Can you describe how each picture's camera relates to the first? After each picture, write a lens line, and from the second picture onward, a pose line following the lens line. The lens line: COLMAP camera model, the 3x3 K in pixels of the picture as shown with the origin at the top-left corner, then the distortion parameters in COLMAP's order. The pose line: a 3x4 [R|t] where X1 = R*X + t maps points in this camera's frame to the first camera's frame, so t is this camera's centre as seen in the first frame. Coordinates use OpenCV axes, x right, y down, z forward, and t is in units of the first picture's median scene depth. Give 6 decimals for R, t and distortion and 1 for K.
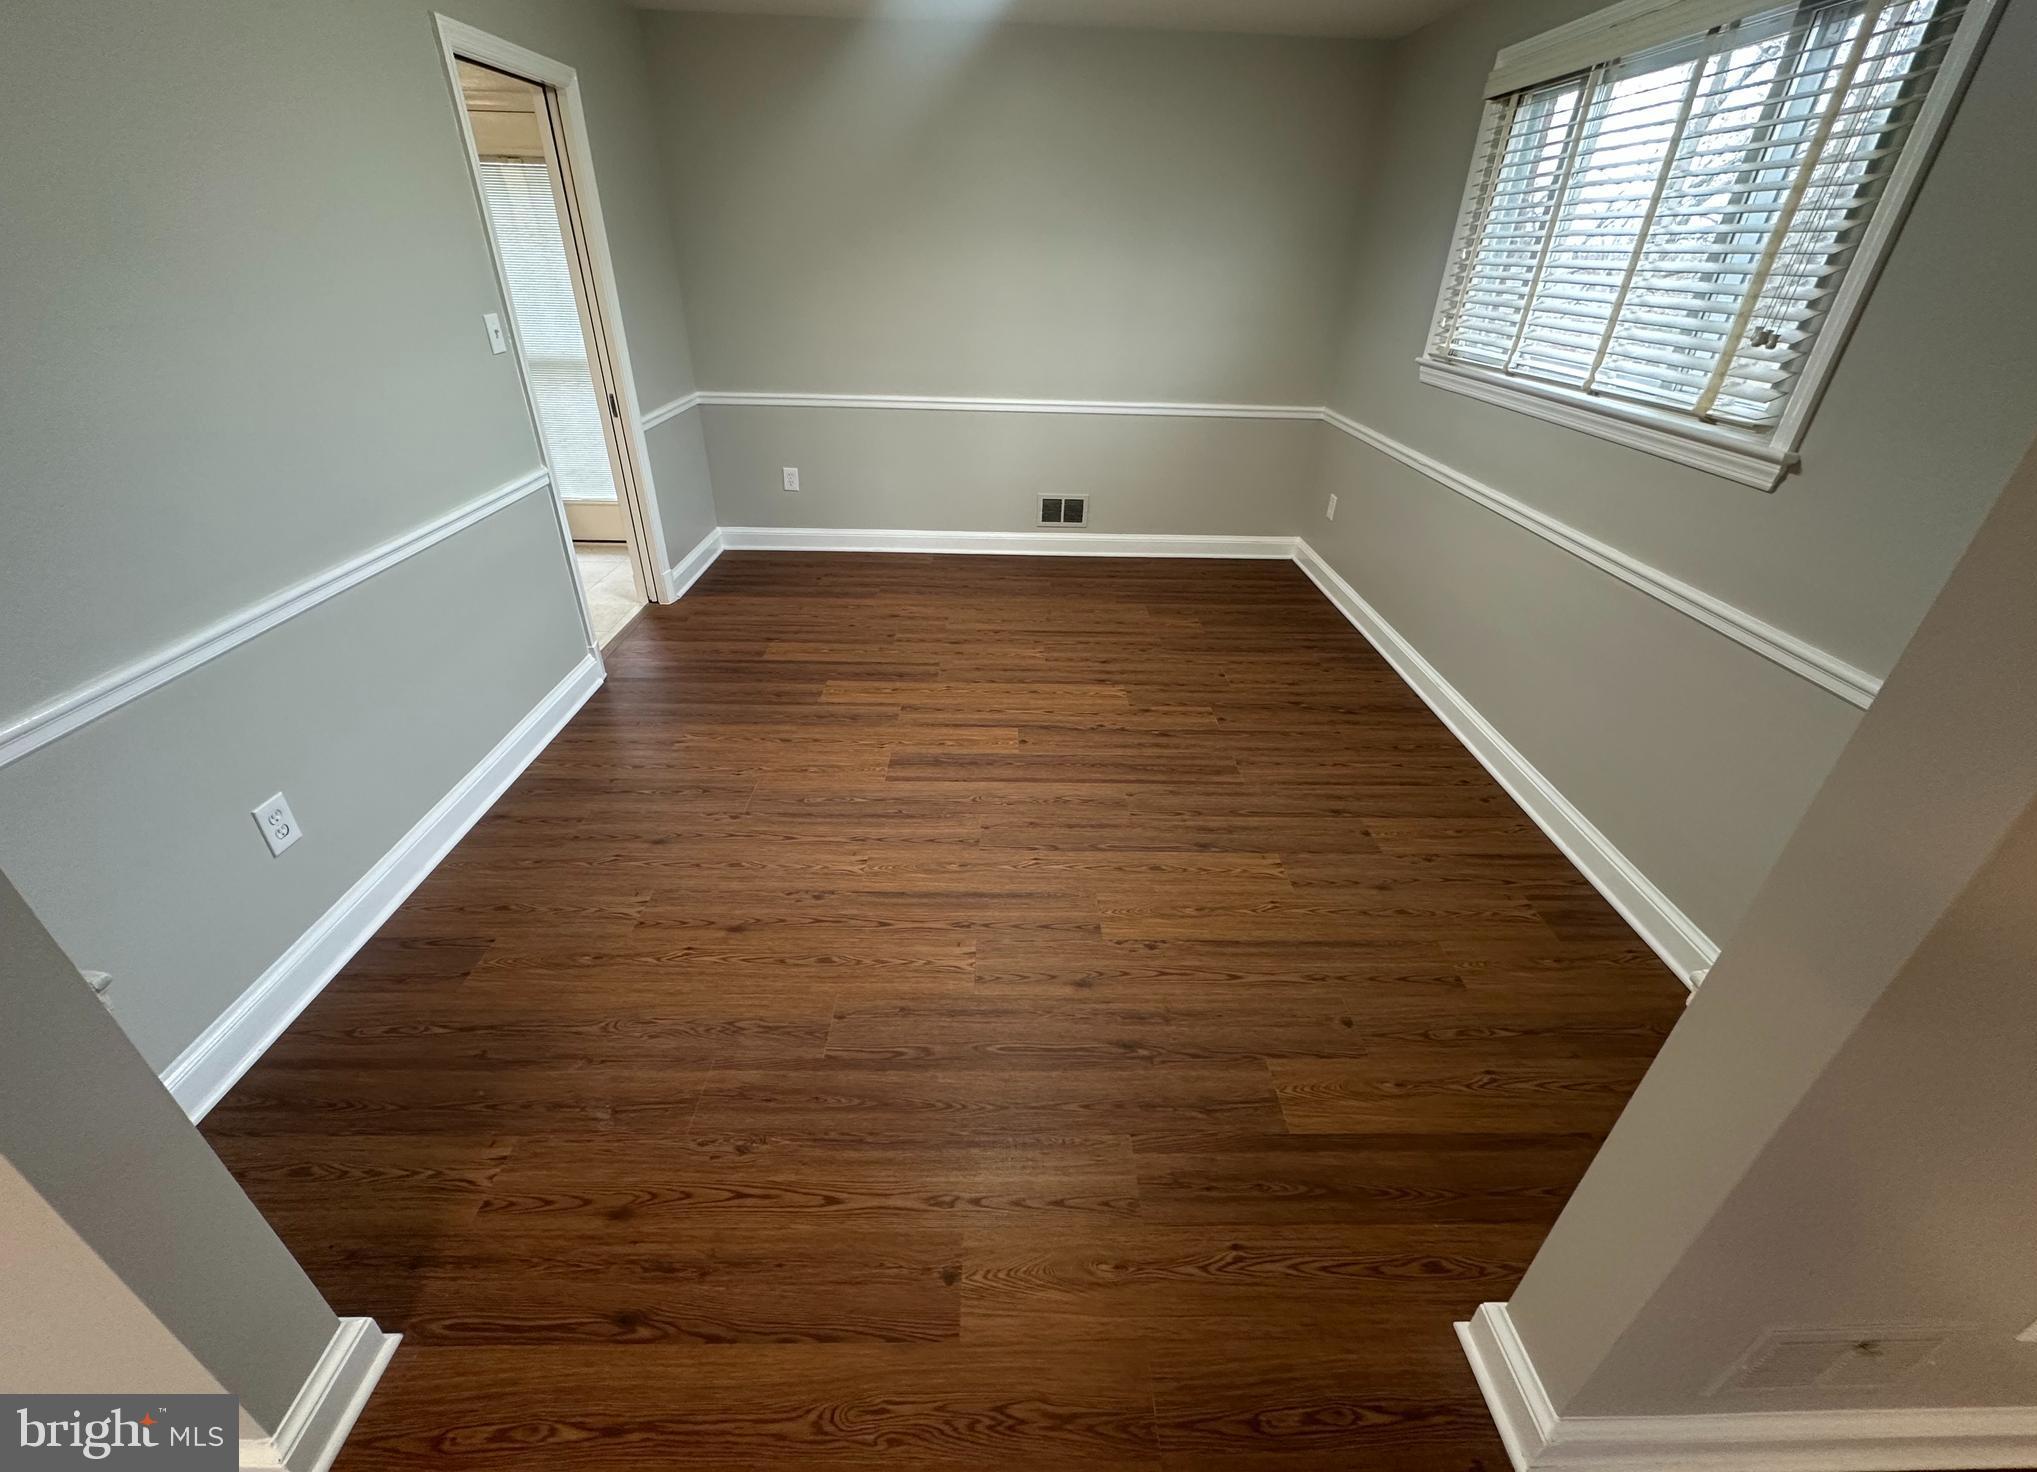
lens RADIAL K [[849.8, 0, 1023.1], [0, 849.8, 709.0], [0, 0, 1]] dist [0.000440, -0.000279]
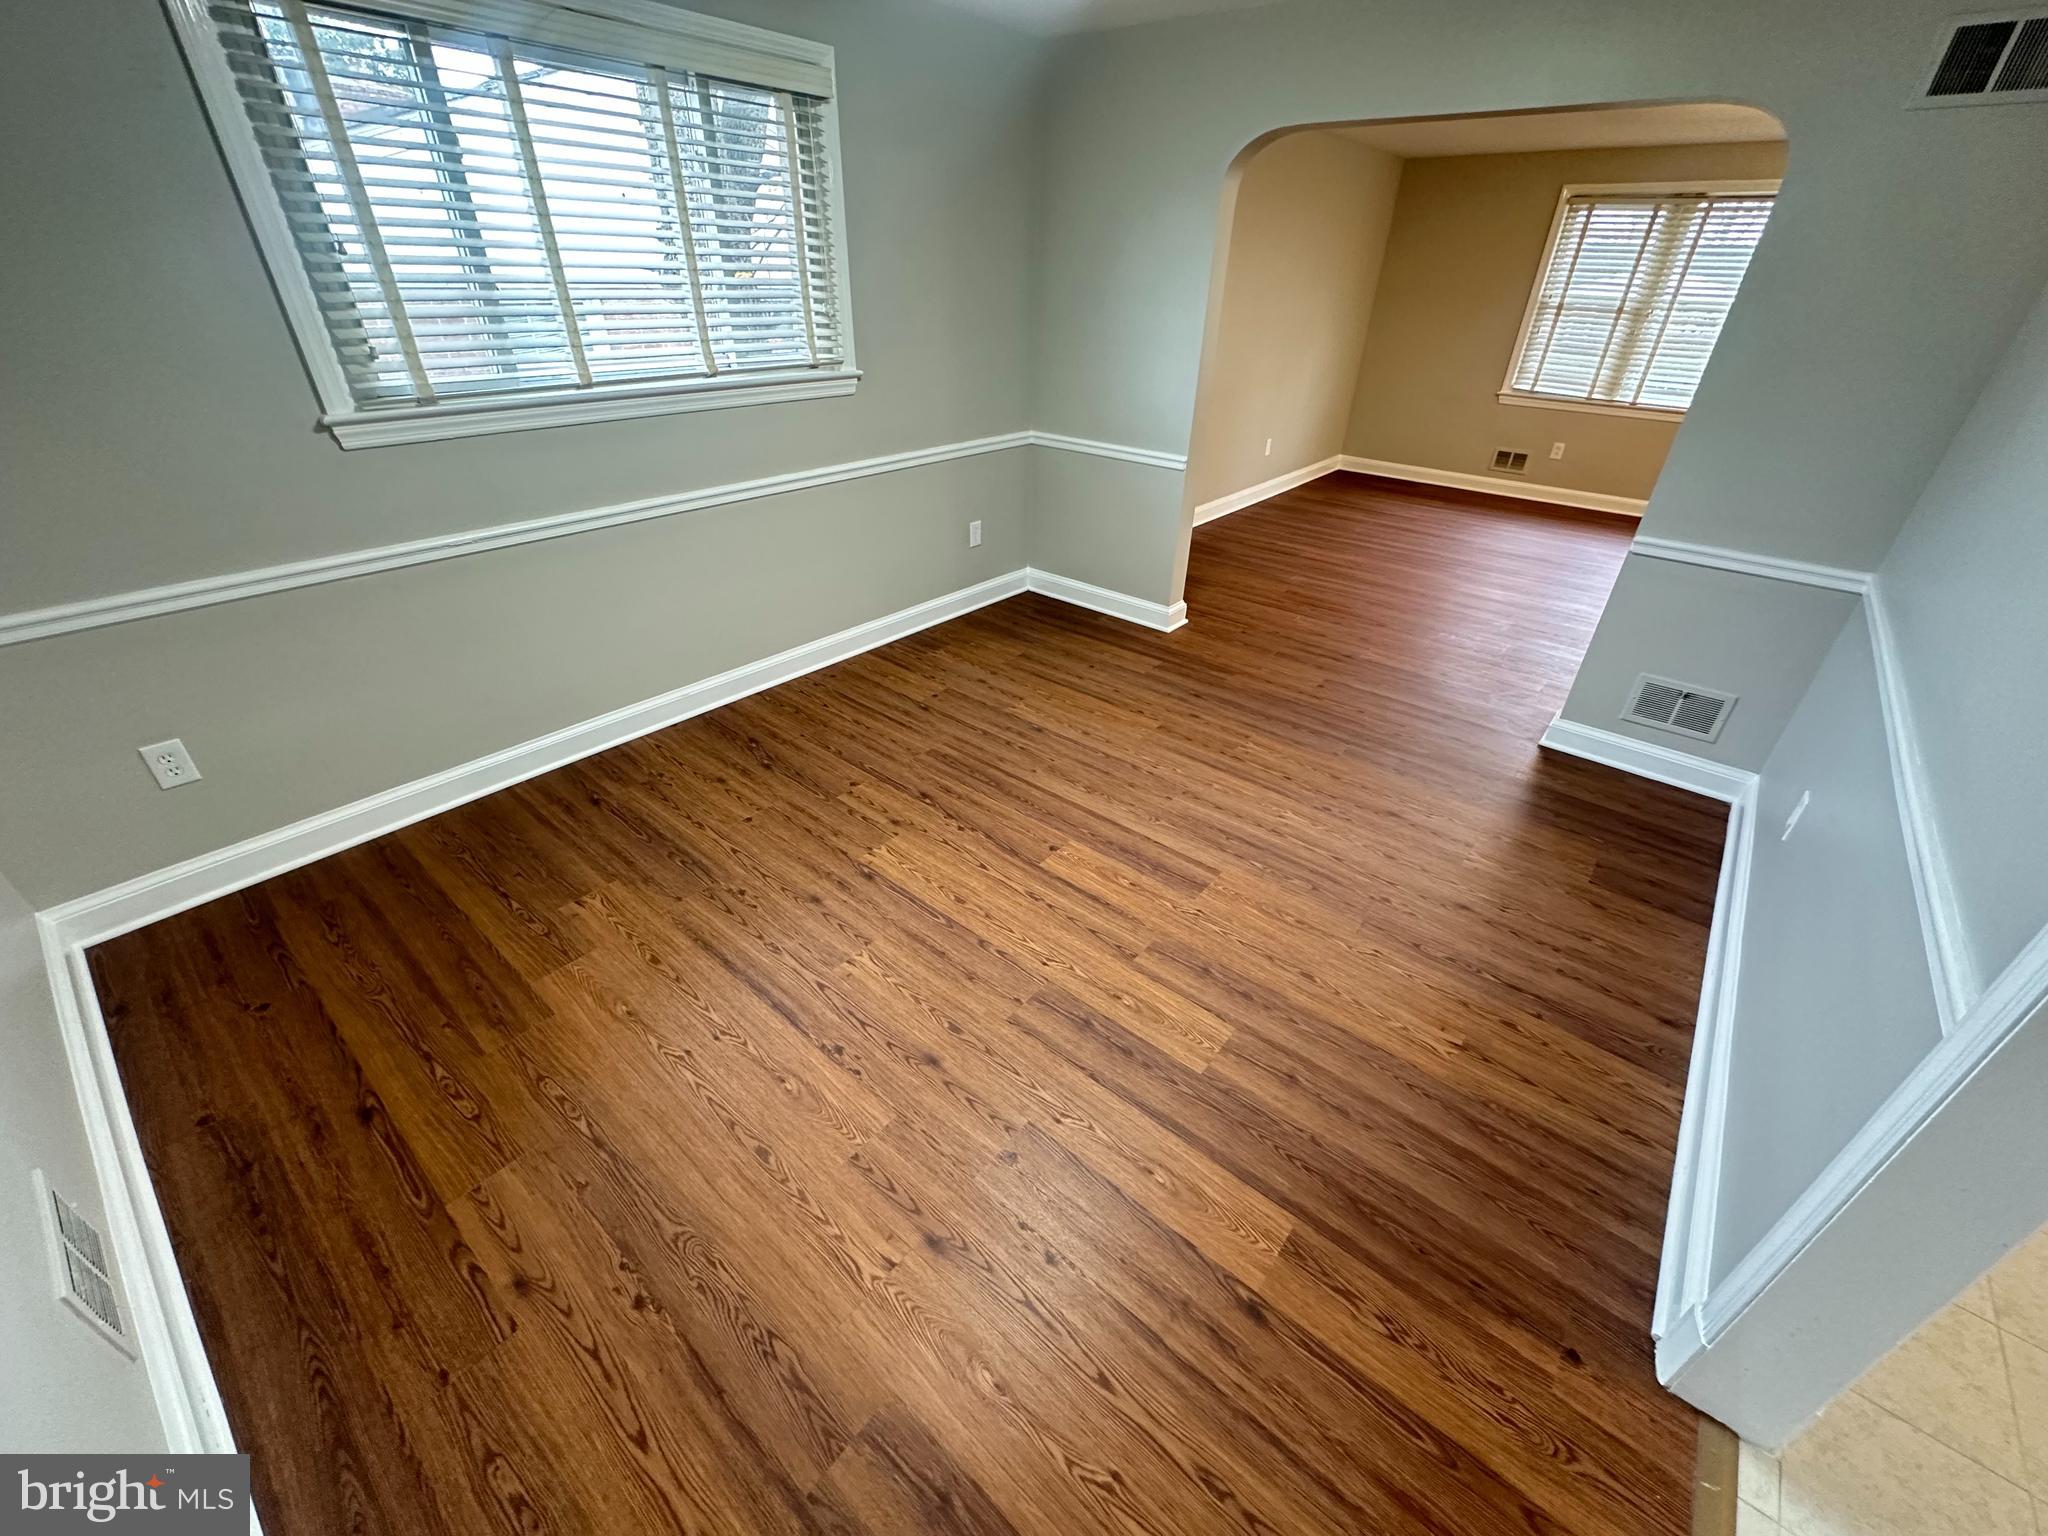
lens RADIAL K [[816.2, 0, 1023.3], [0, 816.2, 768.8], [0, 0, 1]] dist [-0.000942, -0.000054]
pose [[-0.759922, -0.378132, 0.528711, -0.391517], [0.269097, 0.557400, 0.785425, -0.680030], [-0.591698, 0.739136, -0.321827, 1.218304]]
